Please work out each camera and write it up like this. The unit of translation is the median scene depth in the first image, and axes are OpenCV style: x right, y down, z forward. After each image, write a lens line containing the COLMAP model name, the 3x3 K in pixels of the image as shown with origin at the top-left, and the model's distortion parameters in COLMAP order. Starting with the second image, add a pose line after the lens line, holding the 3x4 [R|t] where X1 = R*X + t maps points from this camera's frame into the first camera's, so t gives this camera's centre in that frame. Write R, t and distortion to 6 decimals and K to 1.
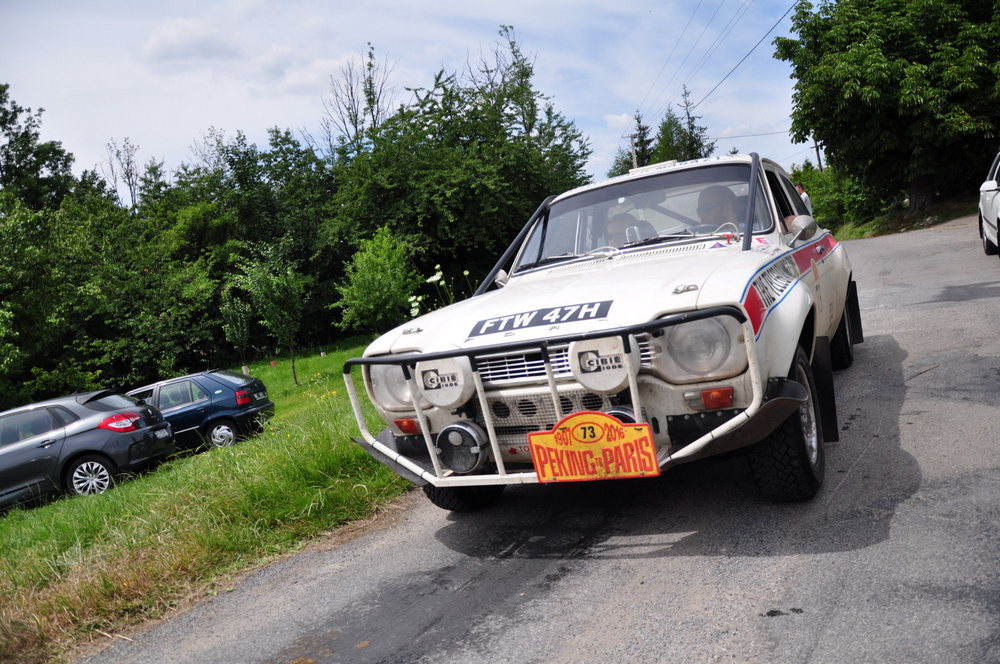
lens RADIAL K [[798.4, 0, 504.9], [0, 798.4, 333.5], [0, 0, 1]] dist [-0.150711, 0.138219]
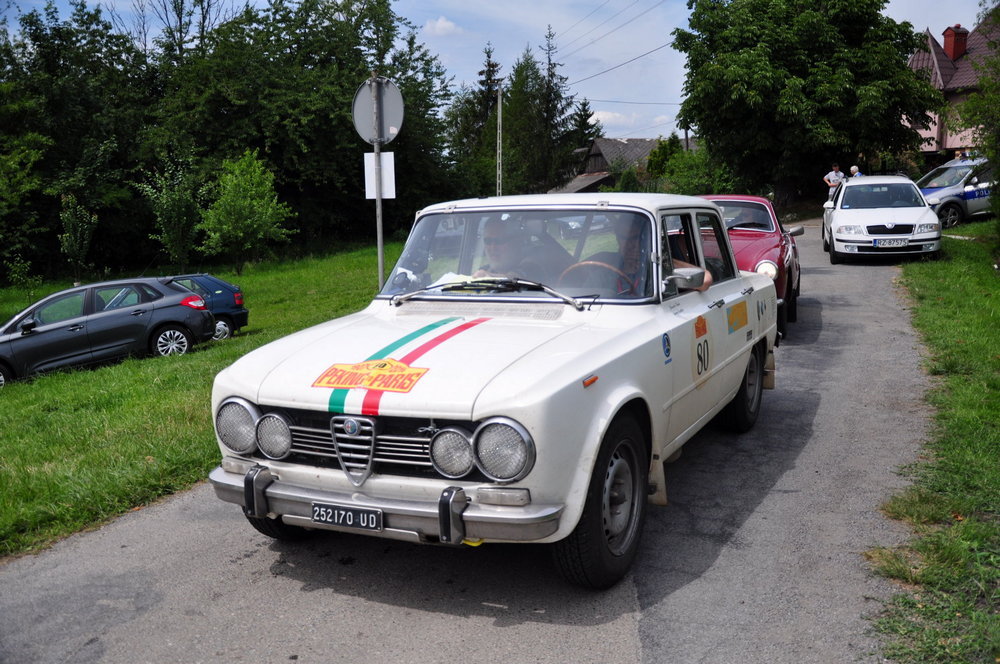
lens RADIAL K [[1016.3, 0, 503.0], [0, 1016.3, 332.8], [0, 0, 1]] dist [-0.061565, 0.295556]
pose [[0.965829, 0.098459, 0.239750, -0.106755], [-0.105658, 0.994252, 0.017328, 0.021833], [-0.236666, -0.042067, 0.970680, -0.192312]]
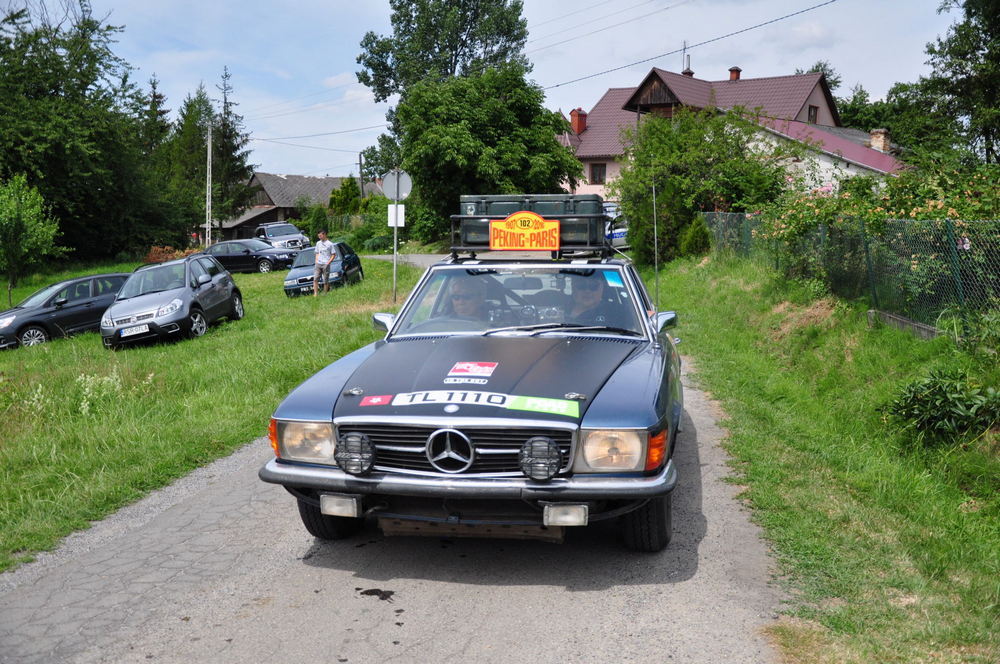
lens RADIAL K [[1063.9, 0, 505.1], [0, 1063.9, 328.3], [0, 0, 1]] dist [-0.047090, 0.319655]
pose [[0.814770, 0.109177, 0.569412, -0.336098], [-0.089843, 0.994022, -0.062033, 0.076904], [-0.572781, -0.000615, 0.819708, -0.420573]]
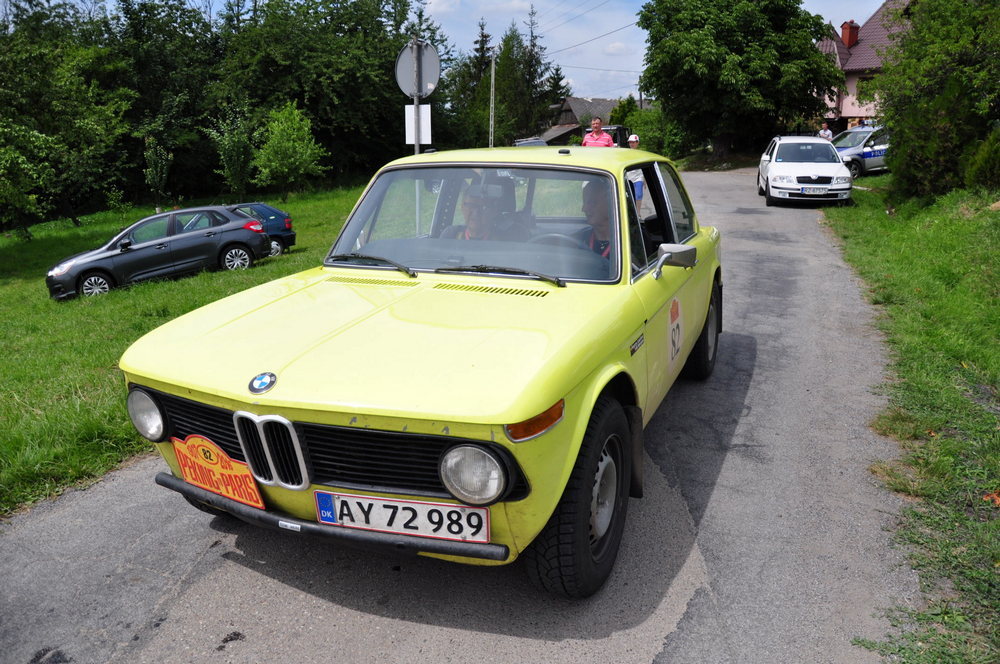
lens RADIAL K [[798.4, 0, 504.9], [0, 798.4, 333.5], [0, 0, 1]] dist [-0.150711, 0.138219]
pose [[0.958029, 0.089786, 0.272248, -0.112846], [-0.125697, 0.985093, 0.117444, 0.020706], [-0.257645, -0.146735, 0.955033, -0.176766]]
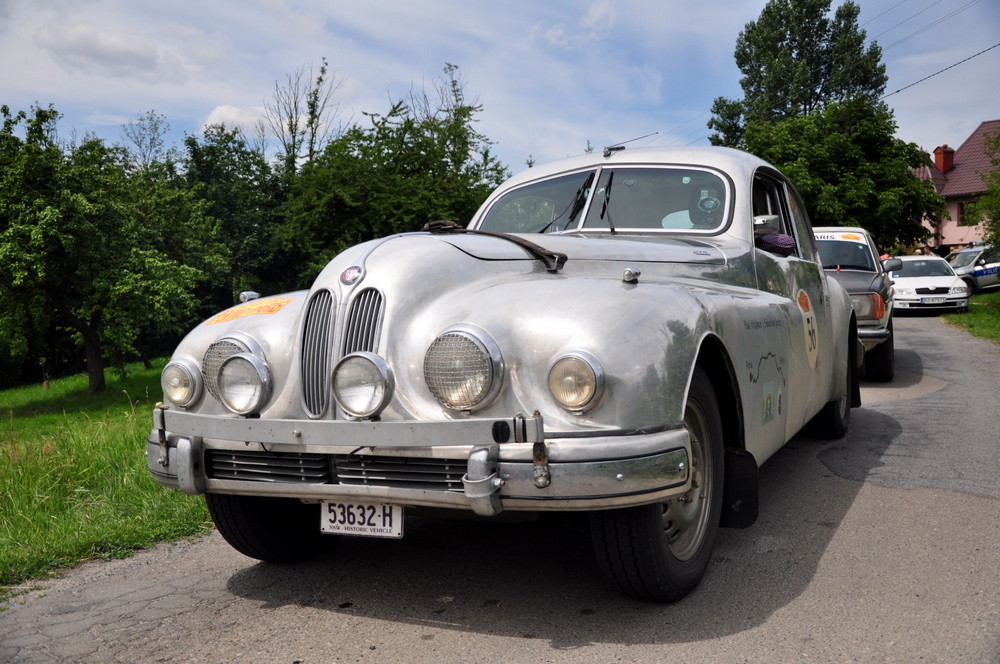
lens RADIAL K [[959.8, 0, 497.7], [0, 959.8, 329.5], [0, 0, 1]] dist [-0.094791, 0.246266]
pose [[0.968381, 0.124788, 0.216025, -0.218044], [-0.110088, 0.990790, -0.078842, 0.064414], [-0.223874, 0.052567, 0.973199, -0.300563]]
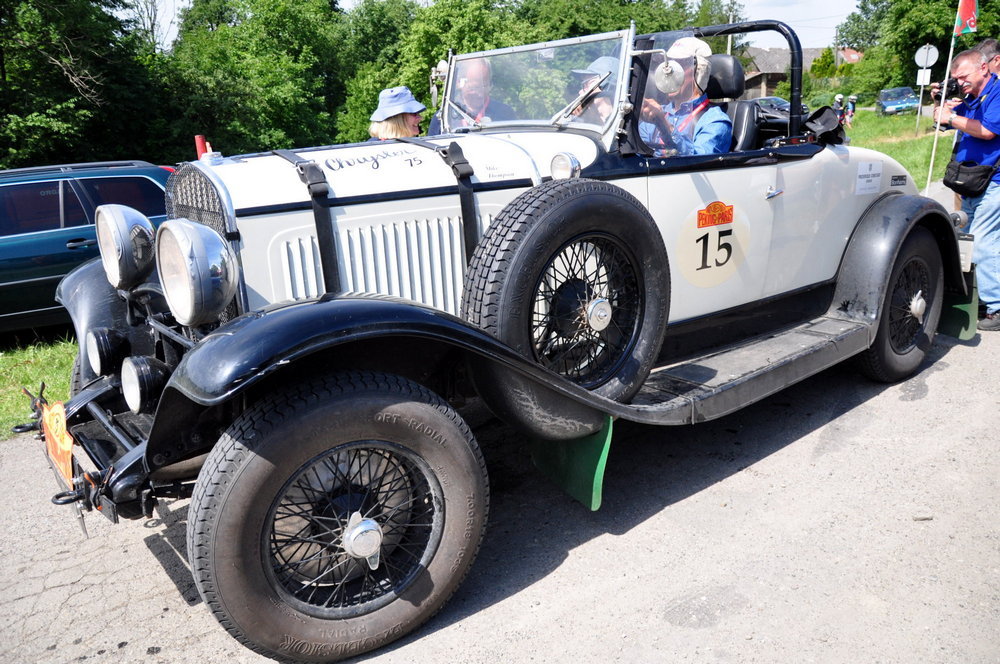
lens RADIAL K [[798.4, 0, 504.9], [0, 798.4, 333.5], [0, 0, 1]] dist [-0.150711, 0.138219]
pose [[0.986128, 0.088665, 0.140320, -0.458269], [-0.115262, 0.974103, 0.194518, 0.104324], [-0.119439, -0.207993, 0.970811, -0.514937]]
